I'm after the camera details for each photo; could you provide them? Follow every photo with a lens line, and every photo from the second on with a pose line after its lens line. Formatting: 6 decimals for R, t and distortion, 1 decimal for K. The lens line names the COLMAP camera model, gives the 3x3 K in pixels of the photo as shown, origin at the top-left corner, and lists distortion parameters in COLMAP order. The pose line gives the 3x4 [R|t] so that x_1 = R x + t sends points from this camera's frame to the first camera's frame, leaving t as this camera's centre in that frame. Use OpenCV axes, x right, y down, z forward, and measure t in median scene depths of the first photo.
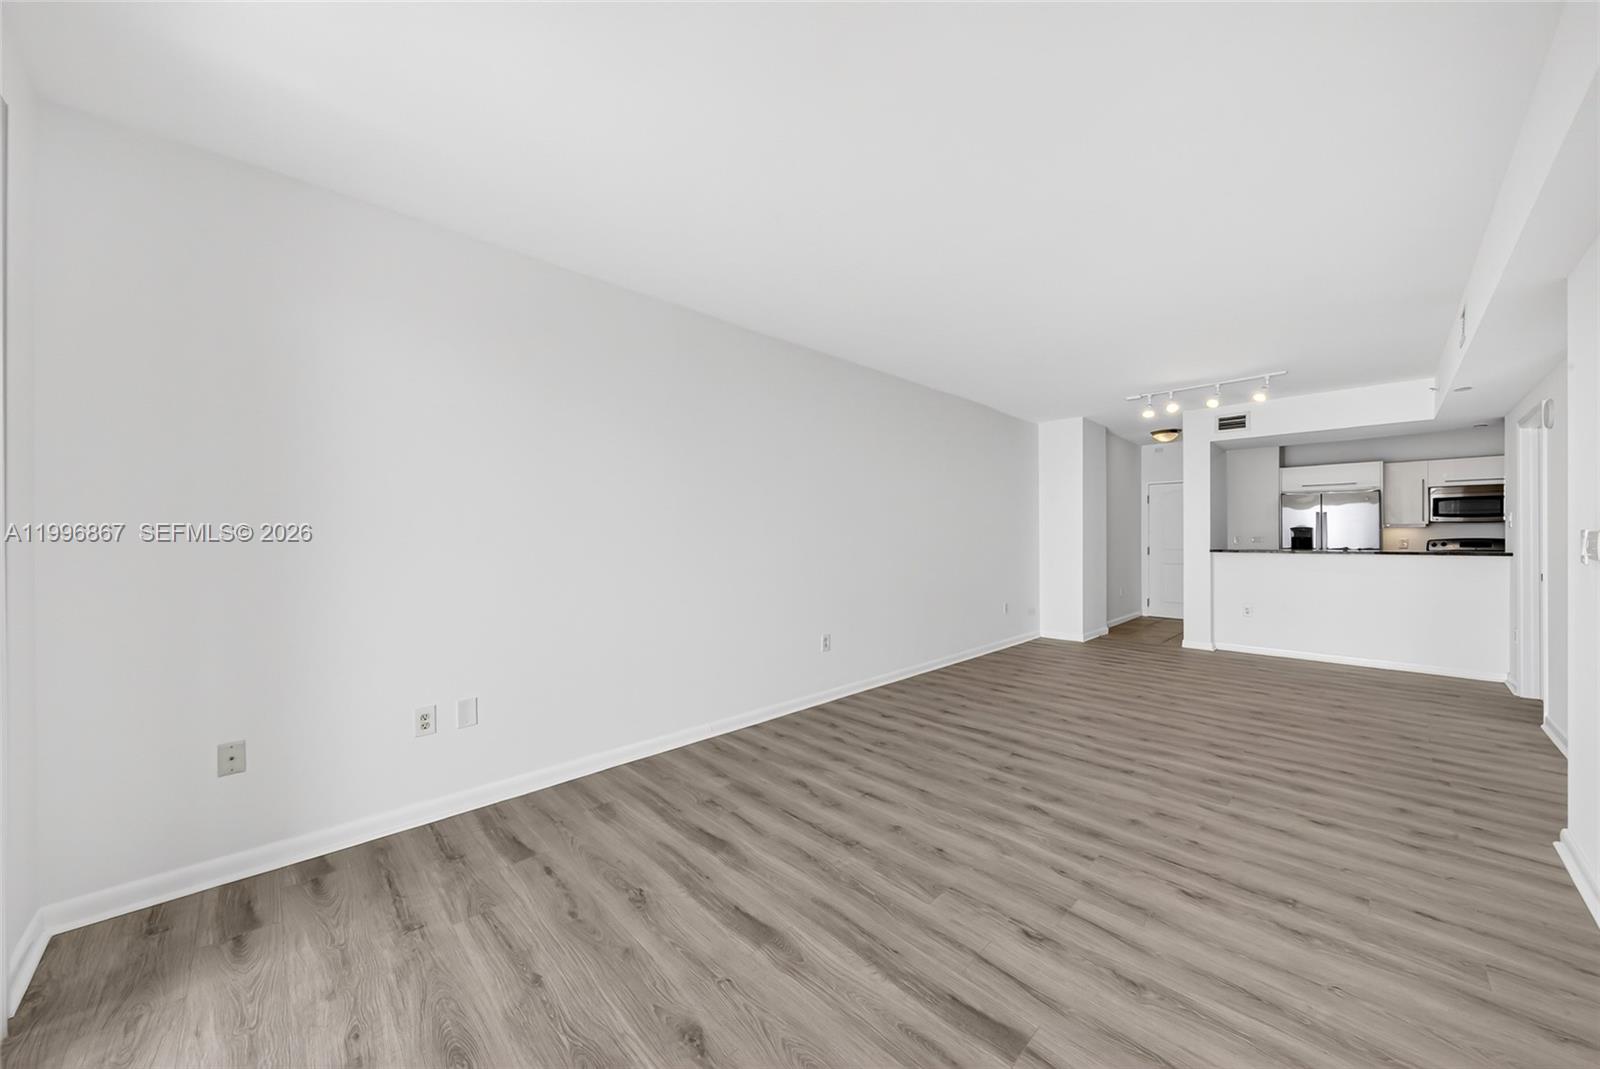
lens RADIAL K [[571.6, 0, 802.0], [0, 571.6, 528.1], [0, 0, 1]] dist [-0.002887, -0.000290]
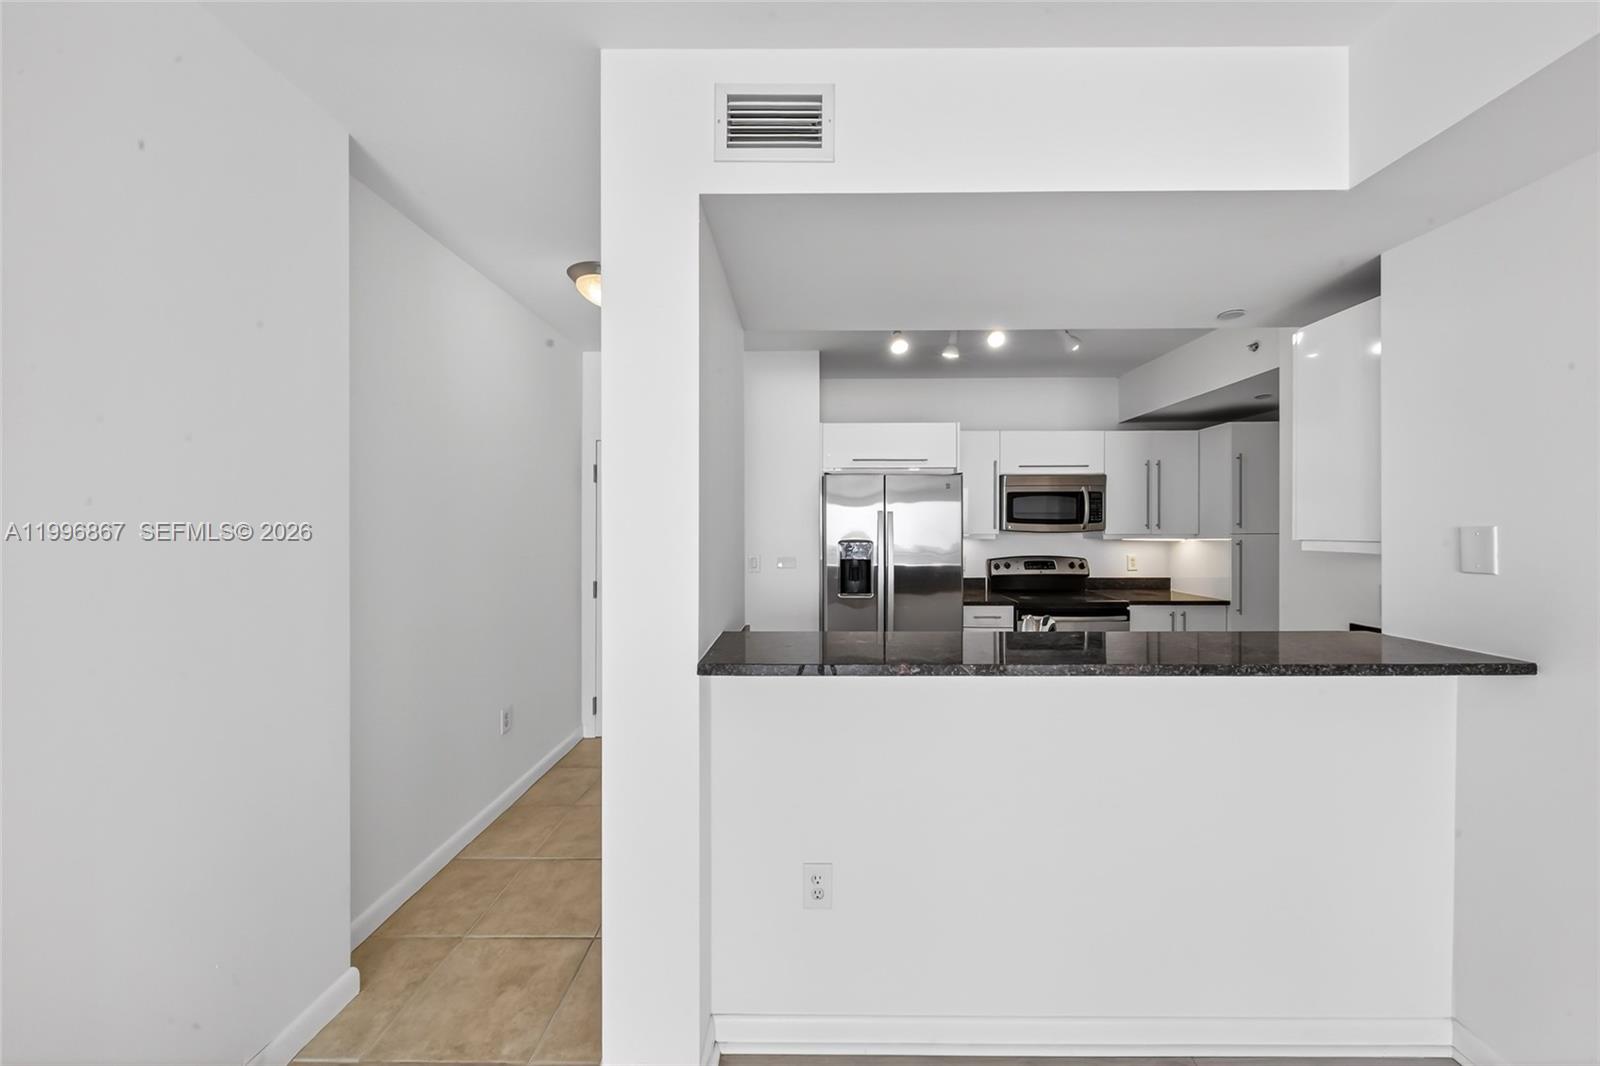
lens RADIAL K [[551.7, 0, 804.1], [0, 551.7, 533.1], [0, 0, 1]] dist [-0.006246, 0.000013]
pose [[0.700945, -0.013723, 0.713083, 0.529358], [0.003033, 0.999863, 0.016261, -0.019016], [-0.713209, -0.009235, 0.700891, 0.734885]]
